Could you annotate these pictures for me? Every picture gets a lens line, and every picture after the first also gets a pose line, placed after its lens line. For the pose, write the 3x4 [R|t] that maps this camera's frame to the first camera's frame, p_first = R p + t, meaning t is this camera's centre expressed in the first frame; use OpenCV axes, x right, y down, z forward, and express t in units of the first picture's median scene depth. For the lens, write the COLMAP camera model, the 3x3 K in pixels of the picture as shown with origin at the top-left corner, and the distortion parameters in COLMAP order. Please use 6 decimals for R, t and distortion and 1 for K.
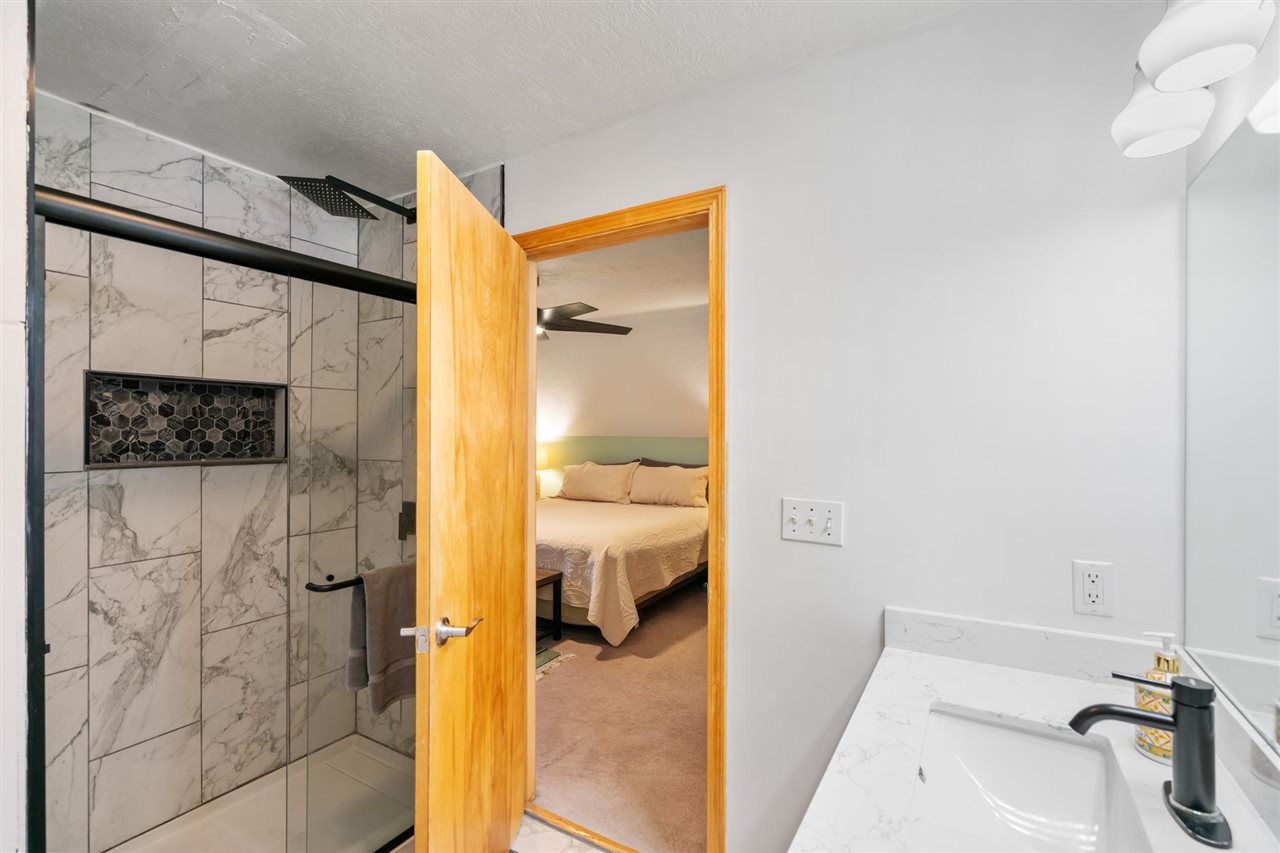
lens RADIAL K [[575.8, 0, 639.4], [0, 575.8, 425.8], [0, 0, 1]] dist [-0.005959, 0.001682]
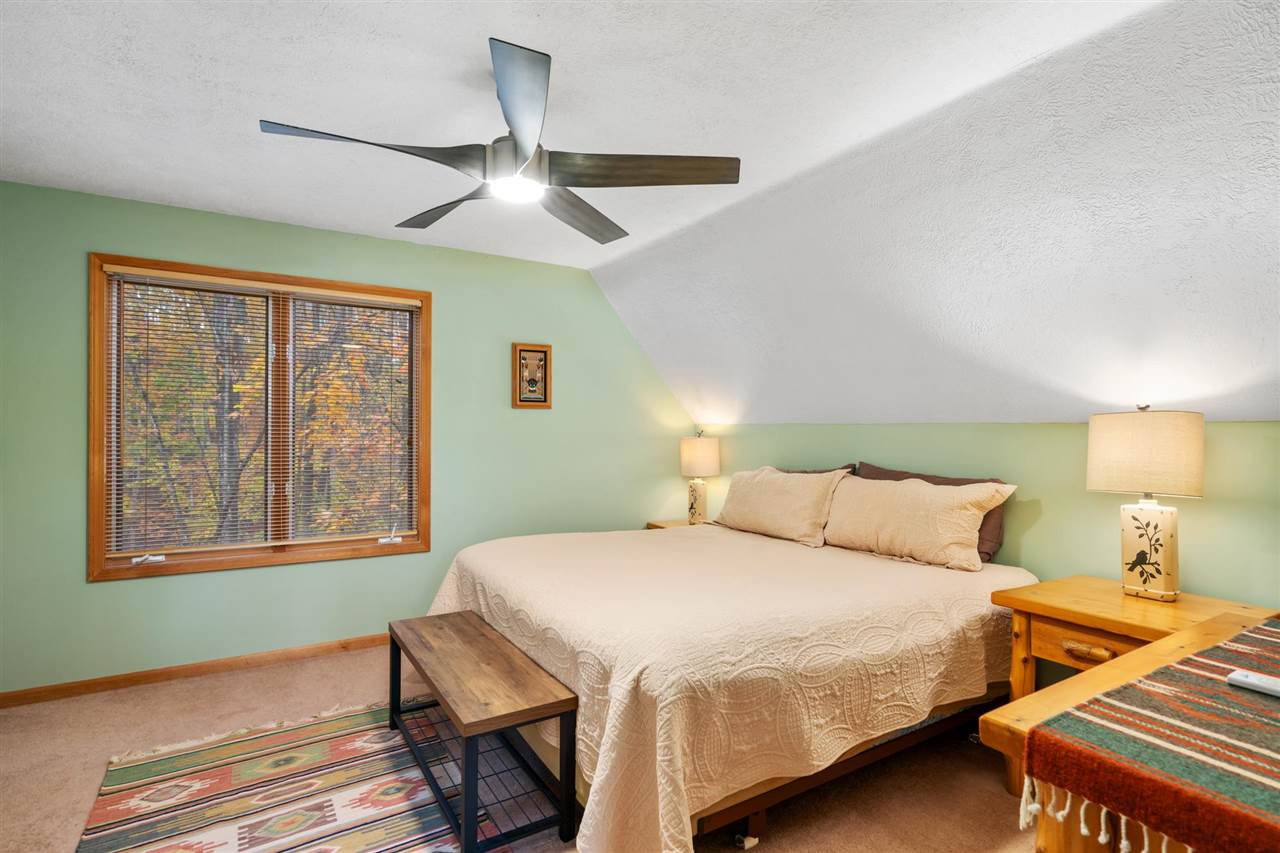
lens RADIAL K [[634.9, 0, 638.7], [0, 634.9, 428.9], [0, 0, 1]] dist [-0.003183, -0.000230]
pose [[0.885836, 0.001890, -0.463994, 0.109953], [-0.000017, 0.999992, 0.004041, 0.024259], [0.463998, -0.003572, 0.885829, 0.412504]]
